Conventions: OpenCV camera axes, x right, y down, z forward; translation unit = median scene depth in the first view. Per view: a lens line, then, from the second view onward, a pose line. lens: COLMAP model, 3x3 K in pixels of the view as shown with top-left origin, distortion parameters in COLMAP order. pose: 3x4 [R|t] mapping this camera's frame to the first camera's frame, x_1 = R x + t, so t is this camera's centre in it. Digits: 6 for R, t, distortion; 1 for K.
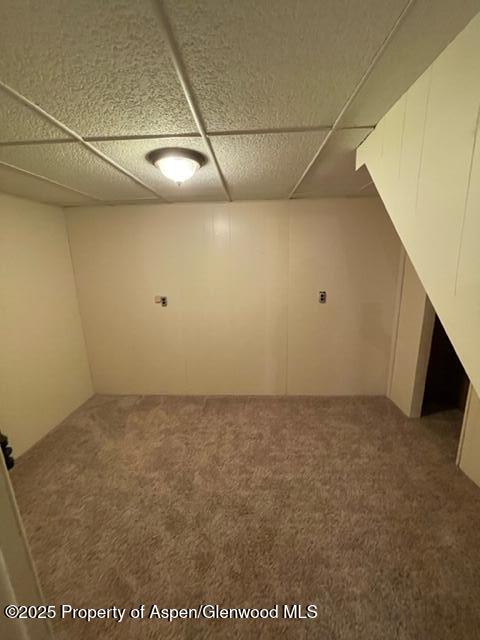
lens RADIAL K [[257.1, 0, 238.6], [0, 257.1, 318.4], [0, 0, 1]] dist [-0.006634, 0.002619]
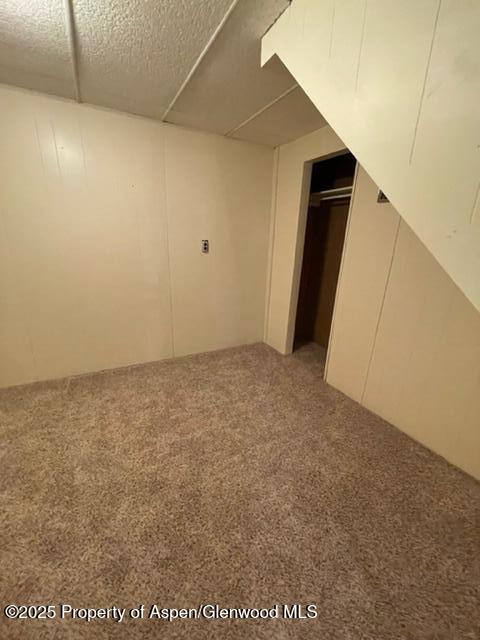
lens RADIAL K [[257.1, 0, 238.6], [0, 257.1, 318.7], [0, 0, 1]] dist [-0.006634, 0.002619]
pose [[0.857909, -0.098814, 0.504210, -0.084839], [0.054934, 0.993348, 0.101204, 0.115652], [-0.510857, -0.059126, 0.857630, 0.151522]]
